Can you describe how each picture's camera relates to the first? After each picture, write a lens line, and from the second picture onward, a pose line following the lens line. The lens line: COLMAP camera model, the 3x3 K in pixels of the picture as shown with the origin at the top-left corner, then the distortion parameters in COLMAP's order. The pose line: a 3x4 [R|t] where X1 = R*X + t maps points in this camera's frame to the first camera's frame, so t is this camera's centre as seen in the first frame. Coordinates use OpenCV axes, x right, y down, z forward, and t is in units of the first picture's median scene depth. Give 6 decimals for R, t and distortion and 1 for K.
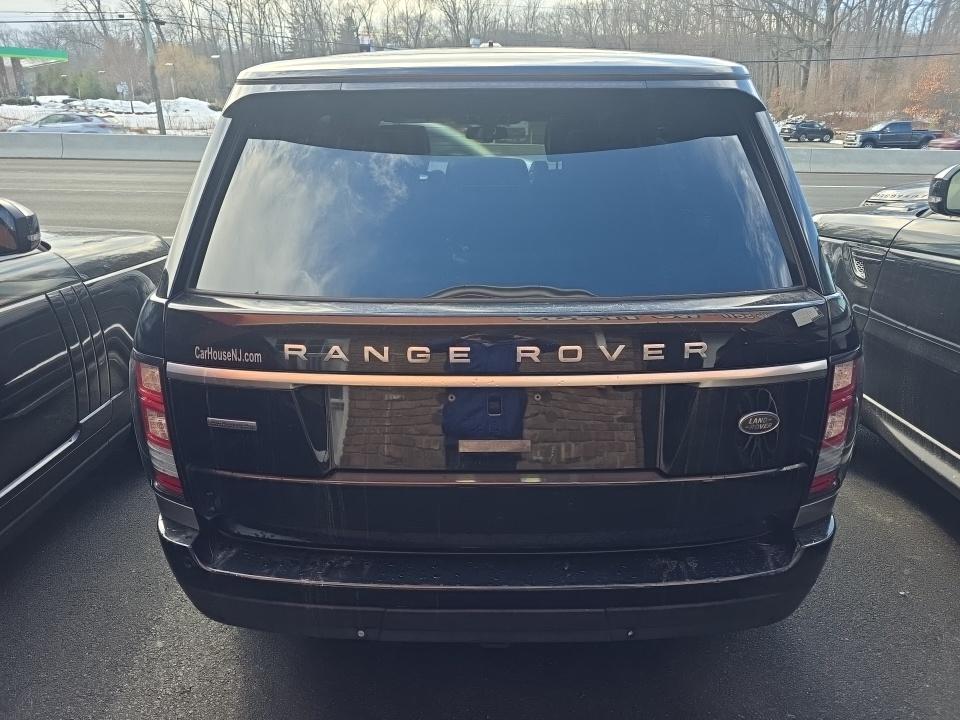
lens RADIAL K [[732.1, 0, 480.0], [0, 732.1, 360.0], [0, 0, 1]] dist [0.002975, -0.001340]
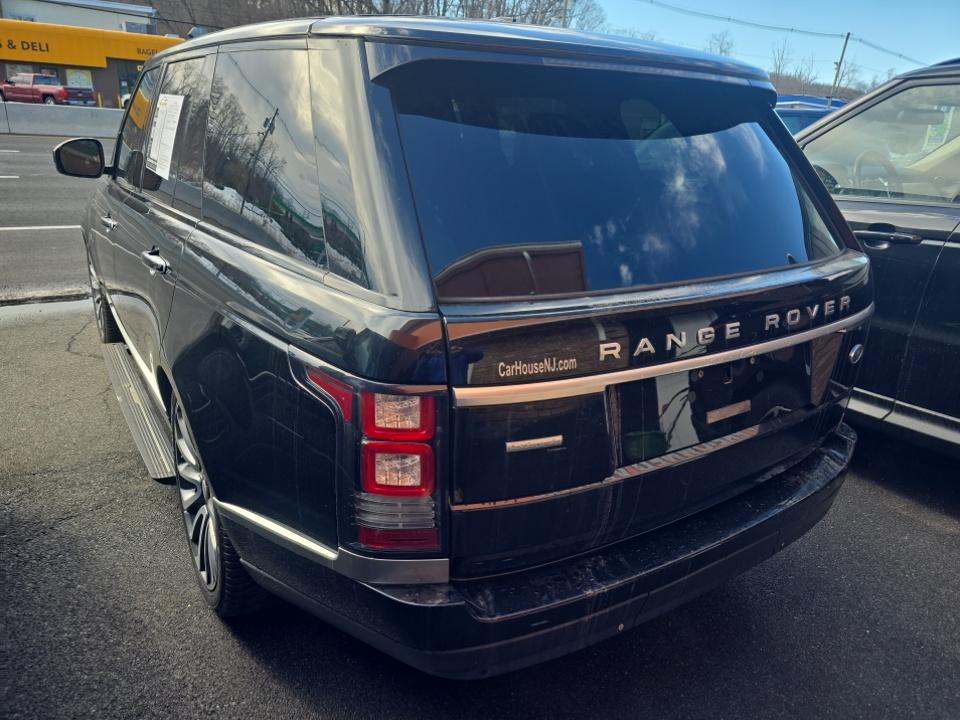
lens RADIAL K [[732.1, 0, 480.0], [0, 732.1, 360.0], [0, 0, 1]] dist [0.002975, -0.001340]
pose [[0.823995, -0.153187, 0.545496, -0.883799], [0.131465, 0.988175, 0.078916, -0.093435], [-0.551134, 0.006687, 0.834390, 0.307535]]
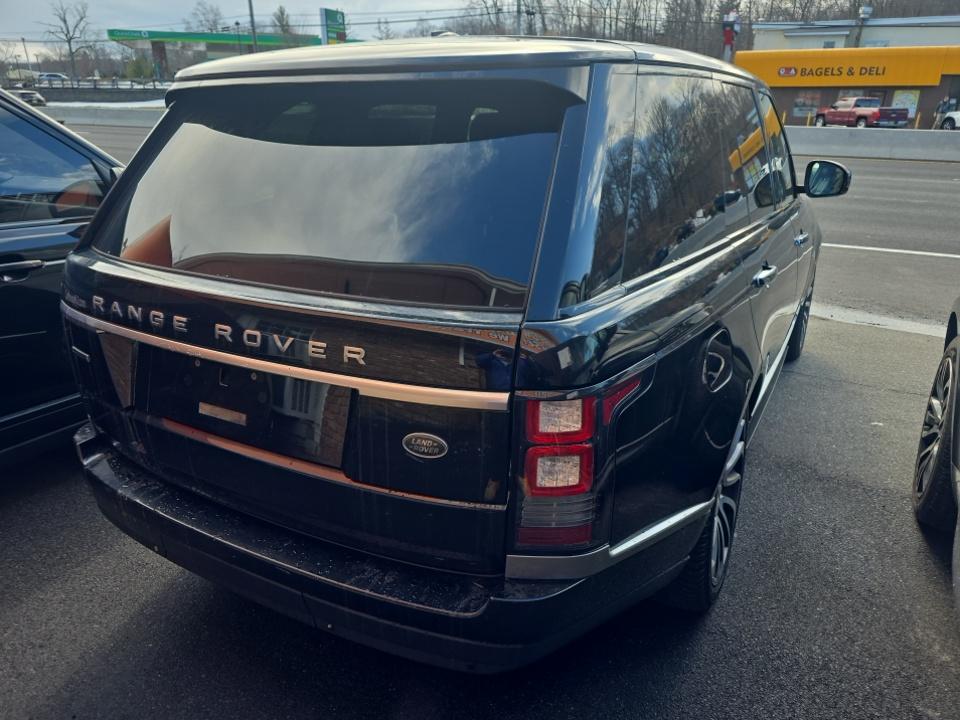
lens RADIAL K [[713.9, 0, 480.0], [0, 713.9, 360.0], [0, 0, 1]] dist [0.027991, 0.001385]
pose [[0.864157, 0.167744, -0.474441, 0.865256], [-0.153832, 0.985732, 0.068323, -0.094248], [0.479132, 0.013943, 0.877632, 0.252000]]
